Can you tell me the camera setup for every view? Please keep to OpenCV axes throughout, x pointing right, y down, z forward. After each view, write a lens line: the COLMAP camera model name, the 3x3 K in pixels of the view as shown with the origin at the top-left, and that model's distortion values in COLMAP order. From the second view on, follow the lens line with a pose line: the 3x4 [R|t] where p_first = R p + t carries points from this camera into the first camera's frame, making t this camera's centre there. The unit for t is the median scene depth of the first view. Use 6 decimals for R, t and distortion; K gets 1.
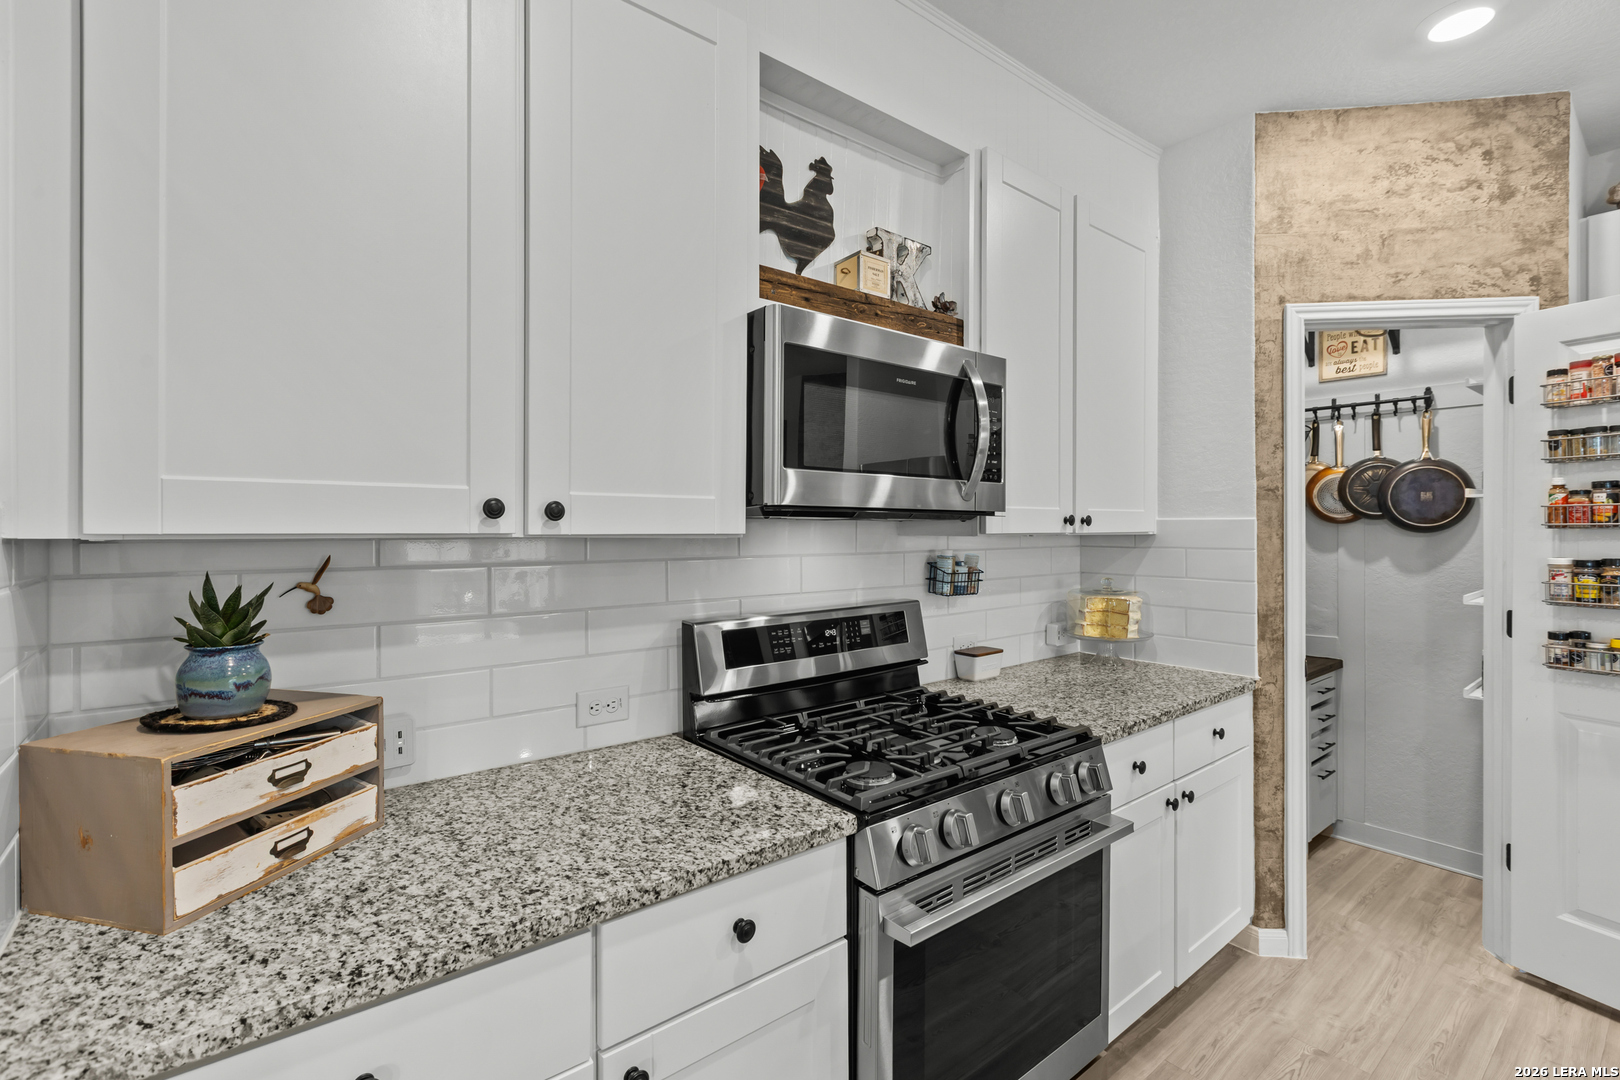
lens RADIAL K [[729.9, 0, 794.5], [0, 729.9, 528.0], [0, 0, 1]] dist [-0.000182, -0.000003]
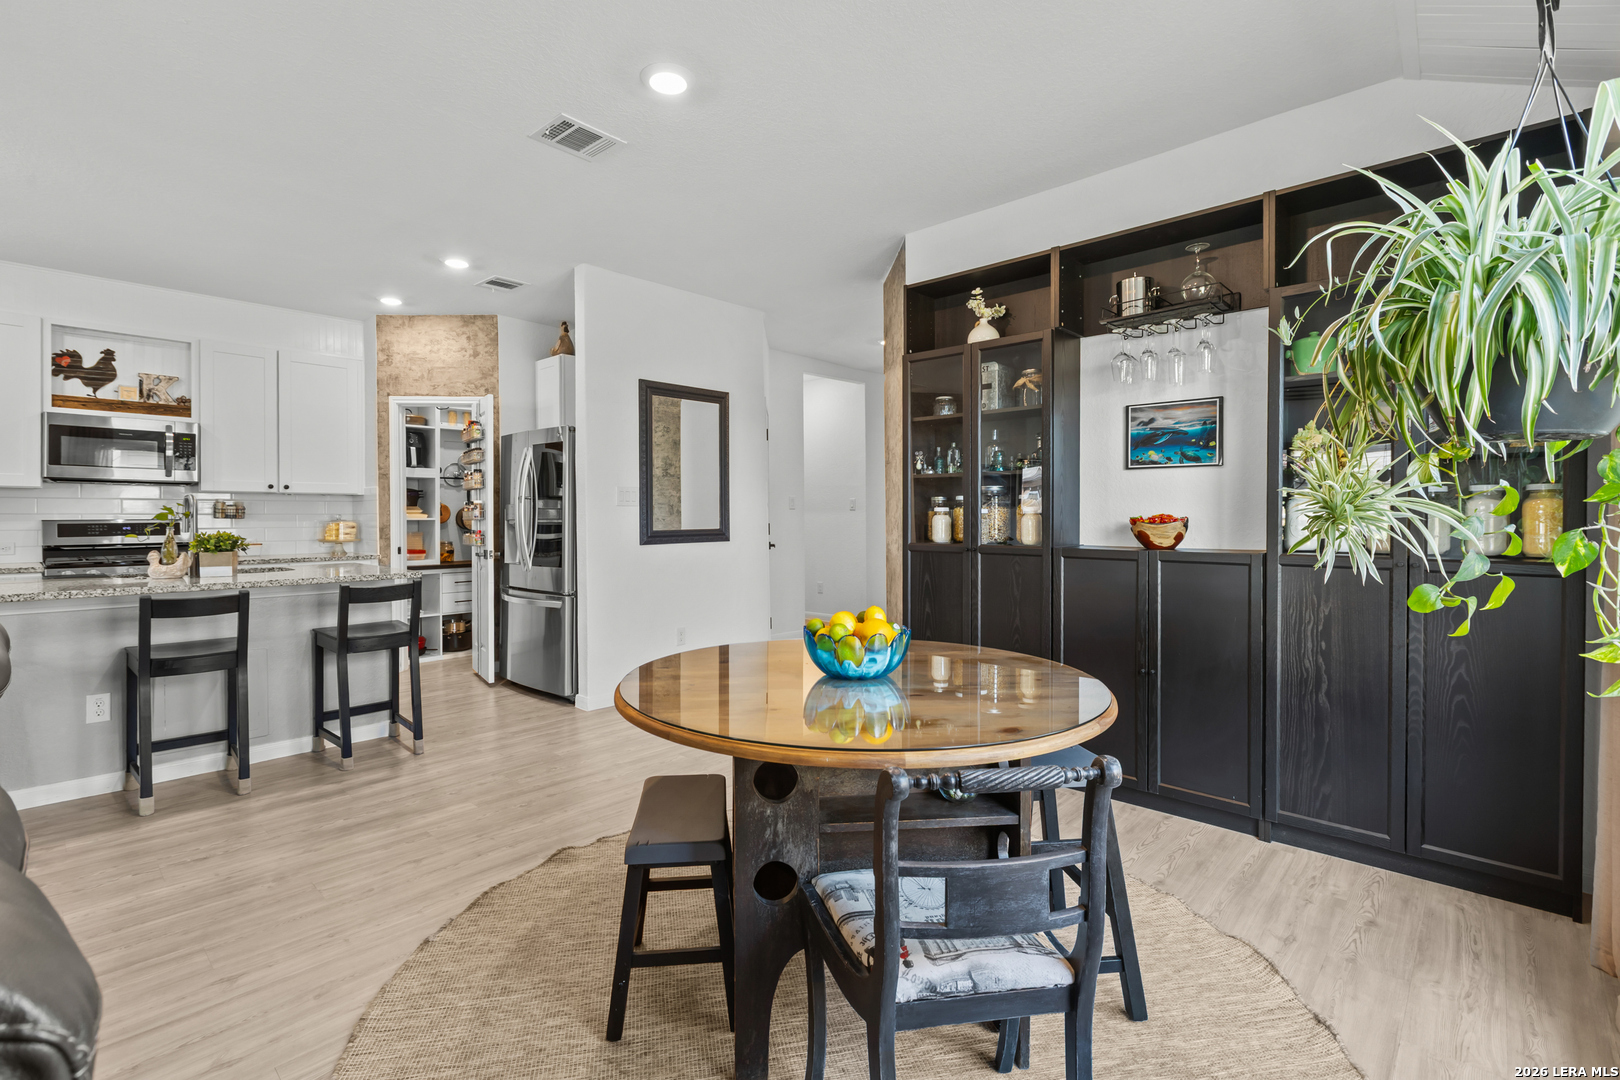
lens RADIAL K [[740.9, 0, 803.7], [0, 740.9, 516.3], [0, 0, 1]] dist [-0.002002, -0.000528]
pose [[0.988825, -0.000932, 0.149081, 1.705164], [0.001245, 0.999997, -0.002008, 0.092011], [-0.149079, 0.002172, 0.988823, -1.630072]]
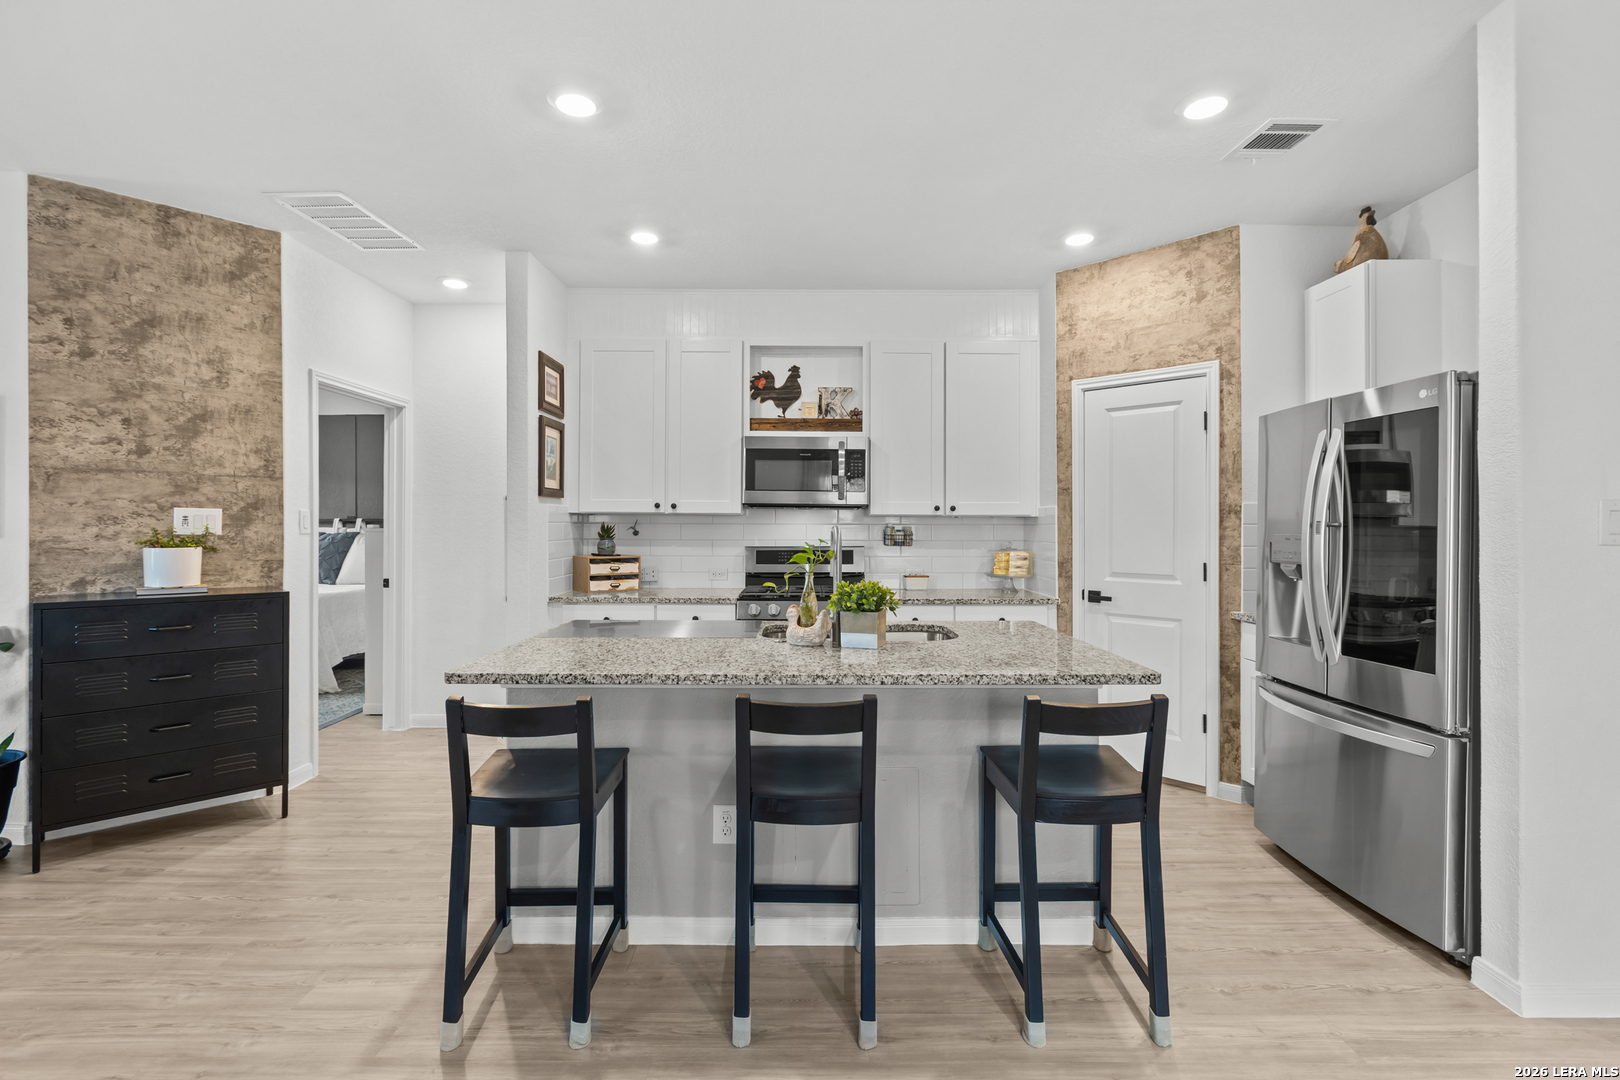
lens RADIAL K [[740.1, 0, 801.7], [0, 740.1, 525.8], [0, 0, 1]] dist [0.001588, -0.001007]
pose [[0.782925, 0.003244, -0.622108, 1.304920], [-0.005575, 0.999983, -0.001802, 0.041335], [0.622092, 0.004879, 0.782929, -0.779384]]
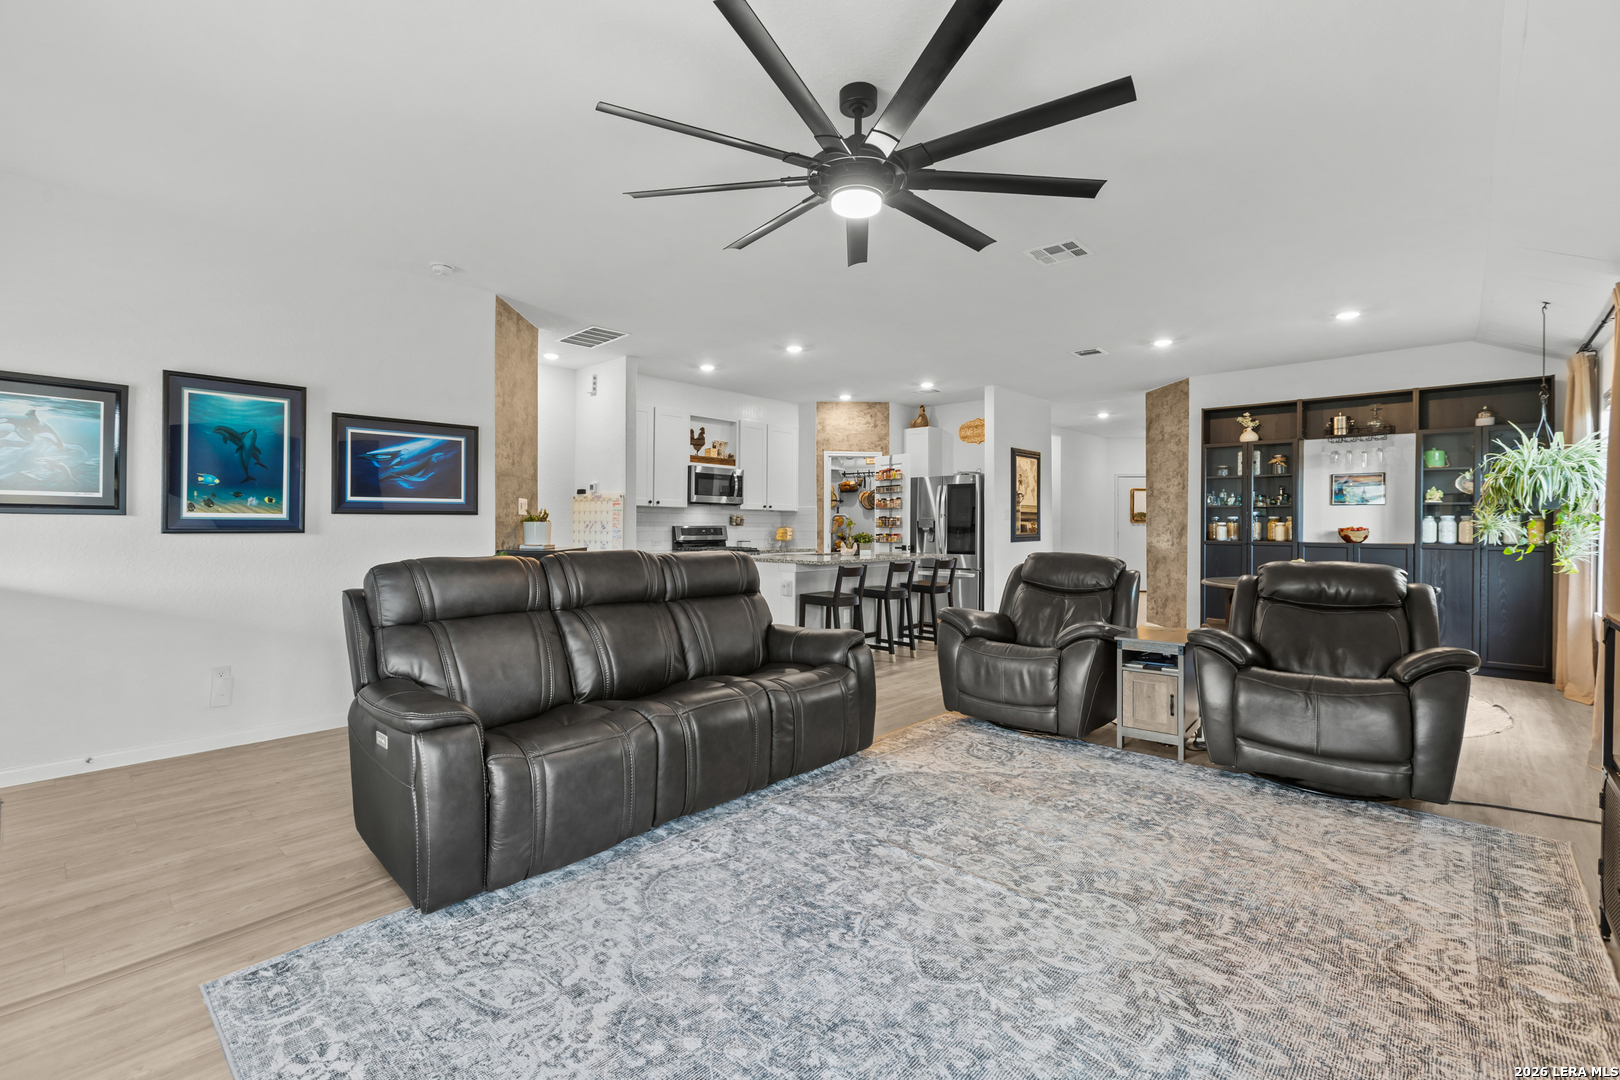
lens RADIAL K [[722.0, 0, 795.3], [0, 722.0, 520.8], [0, 0, 1]] dist [0.000315, -0.000081]
pose [[0.988091, 0.006639, 0.153730, -0.063944], [-0.005218, 0.999940, -0.009643, 0.101993], [-0.153785, 0.008726, 0.988066, -2.858524]]
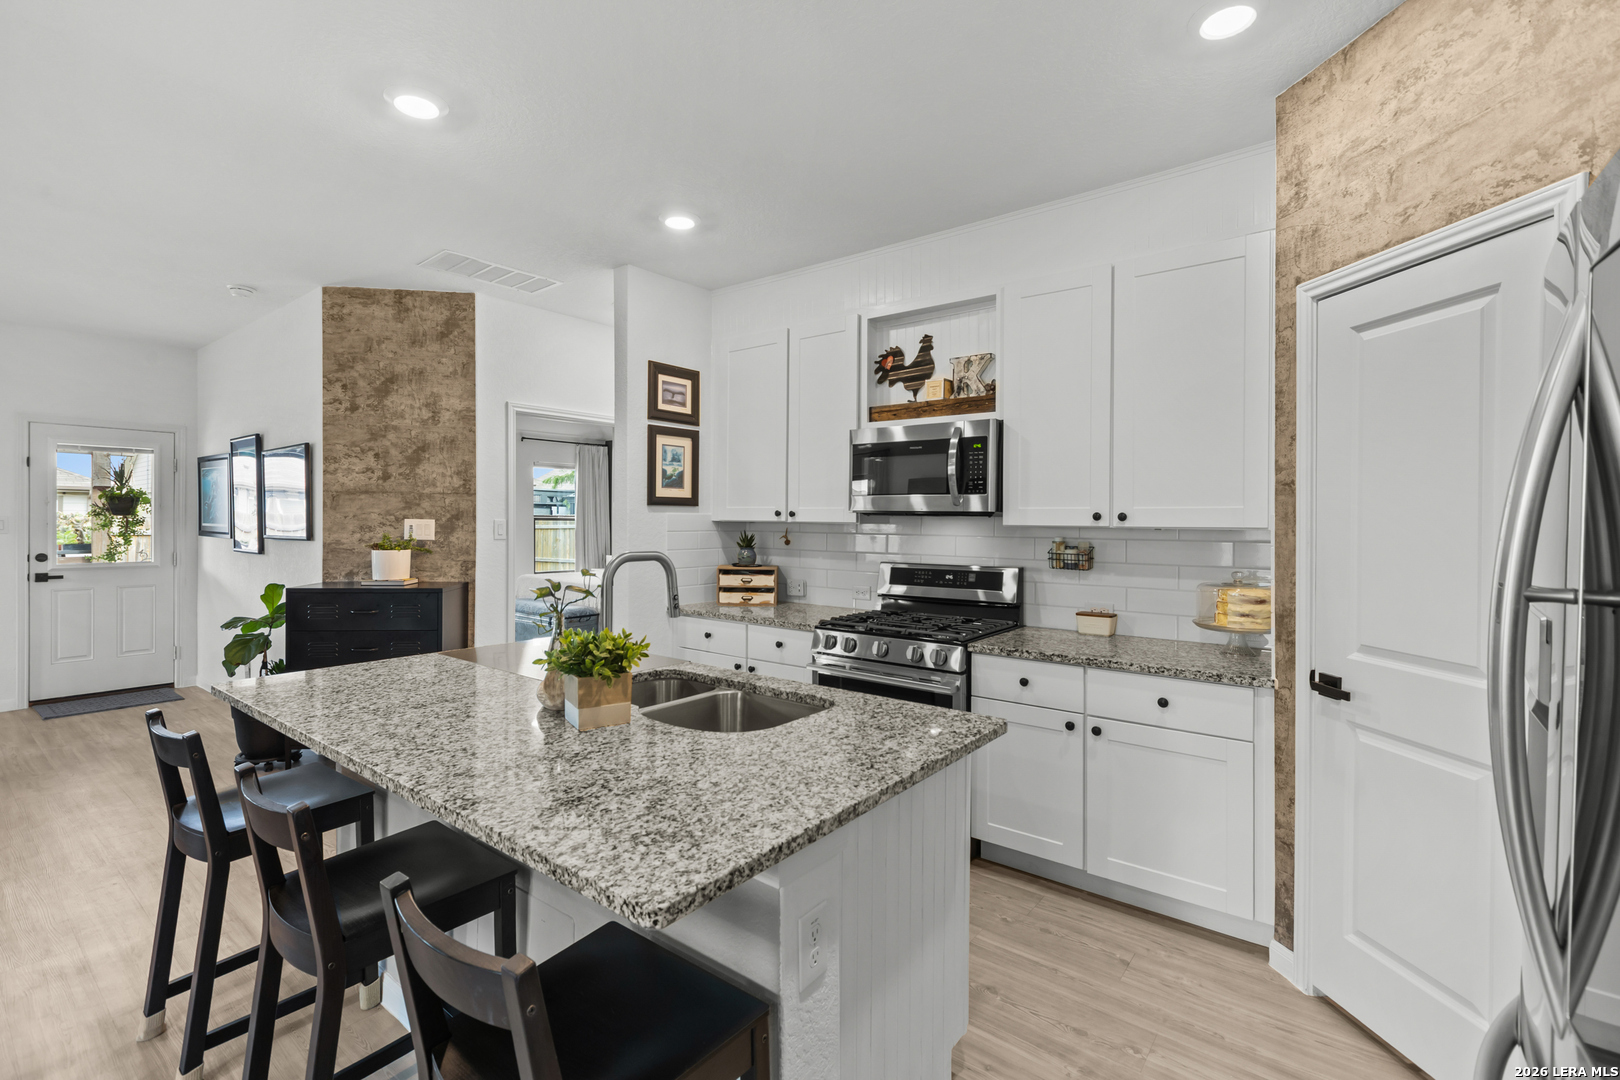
lens RADIAL K [[728.3, 0, 798.7], [0, 728.3, 523.6], [0, 0, 1]] dist [0.001747, -0.000588]
pose [[0.225605, 0.007669, -0.974189, 1.496776], [-0.010370, 0.999931, 0.005470, 0.000376], [0.974164, 0.008868, 0.225669, 0.173425]]
